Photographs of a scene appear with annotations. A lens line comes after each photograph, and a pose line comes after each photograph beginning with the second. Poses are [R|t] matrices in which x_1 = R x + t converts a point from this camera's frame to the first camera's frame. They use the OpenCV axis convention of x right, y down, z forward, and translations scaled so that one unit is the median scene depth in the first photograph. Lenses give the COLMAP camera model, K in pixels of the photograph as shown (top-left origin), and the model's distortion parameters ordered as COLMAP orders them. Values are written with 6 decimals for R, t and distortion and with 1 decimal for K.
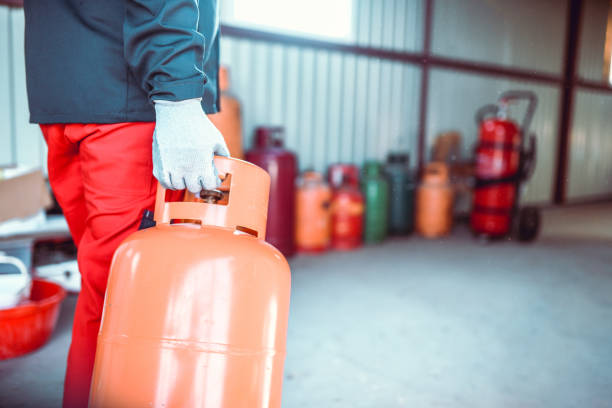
lens RADIAL K [[565.6, 0, 306.0], [0, 565.6, 204.0], [0, 0, 1]] dist [0.001622, 0.003592]
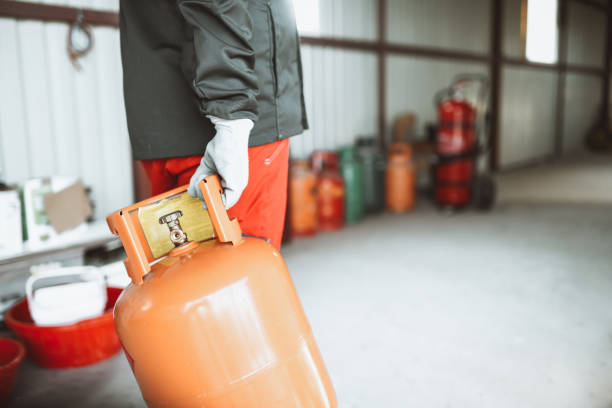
lens RADIAL K [[565.6, 0, 306.0], [0, 565.6, 204.0], [0, 0, 1]] dist [0.001622, 0.003592]
pose [[0.985374, -0.080529, 0.150179, -0.127028], [0.074821, 0.996257, 0.043285, -0.018470], [-0.153103, -0.031415, 0.987711, -0.050642]]
